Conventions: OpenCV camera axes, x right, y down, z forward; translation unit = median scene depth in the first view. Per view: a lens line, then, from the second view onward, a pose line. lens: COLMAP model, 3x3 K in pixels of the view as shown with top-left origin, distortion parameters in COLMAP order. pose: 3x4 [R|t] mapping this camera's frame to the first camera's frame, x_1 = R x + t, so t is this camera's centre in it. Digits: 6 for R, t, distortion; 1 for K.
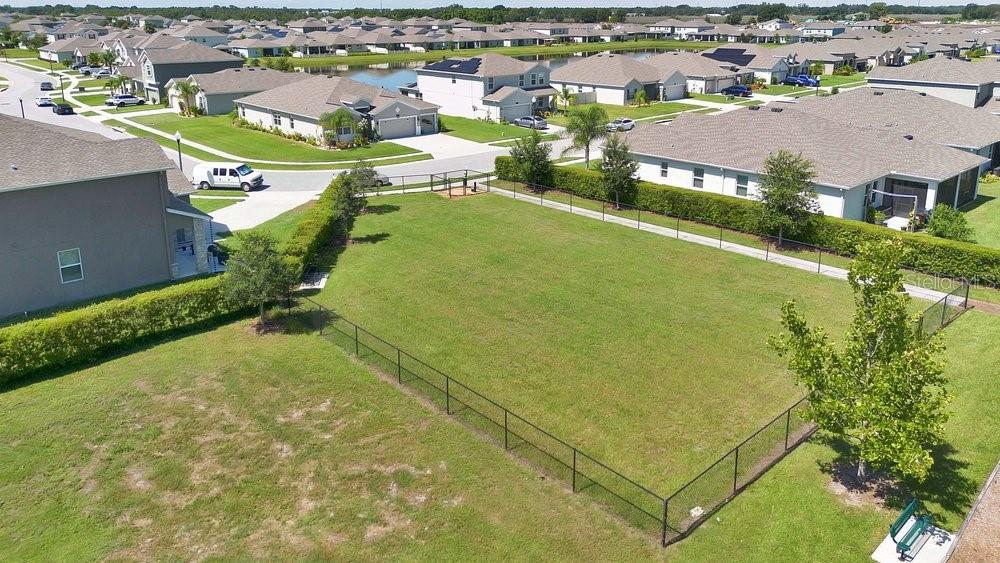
lens RADIAL K [[711.5, 0, 500.1], [0, 711.5, 276.4], [0, 0, 1]] dist [0.074216, -0.085947]
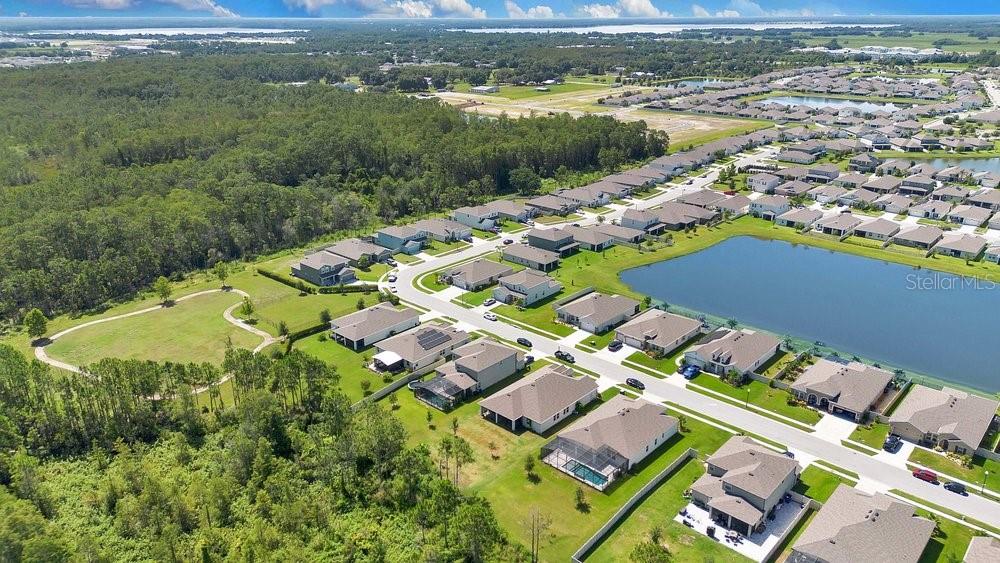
lens RADIAL K [[711.5, 0, 500.1], [0, 711.5, 276.4], [0, 0, 1]] dist [0.074216, -0.085947]
pose [[0.097864, 0.349632, -0.931762, 2.342697], [-0.344884, 0.890153, 0.297795, -1.046734], [0.933530, 0.292206, 0.207697, 0.460347]]
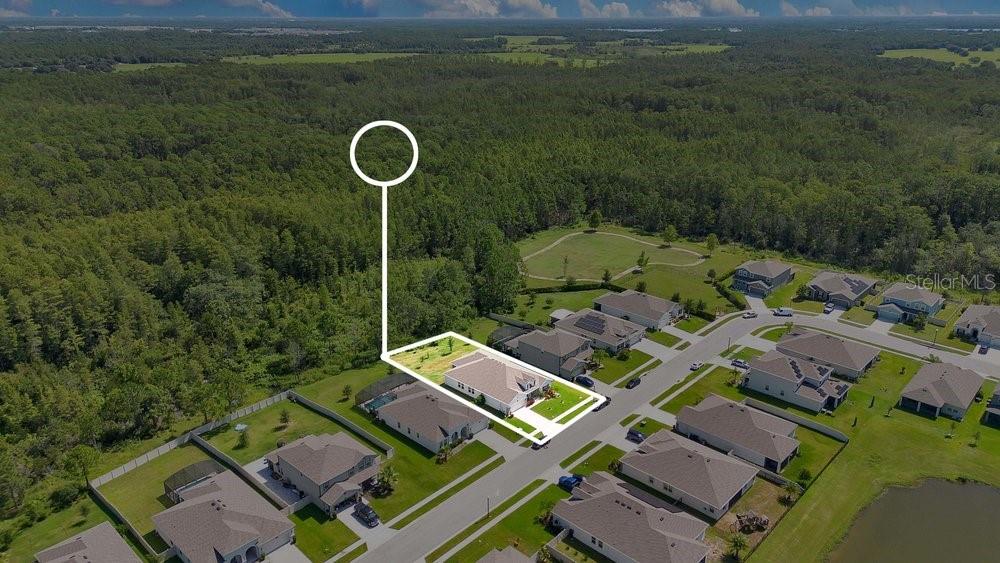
lens RADIAL K [[711.5, 0, 500.1], [0, 711.5, 276.4], [0, 0, 1]] dist [0.074216, -0.085947]
pose [[-0.996527, 0.037818, -0.074192, 0.871640], [-0.019294, 0.761836, 0.647483, -1.714243], [0.081009, 0.646665, -0.758460, 2.309526]]
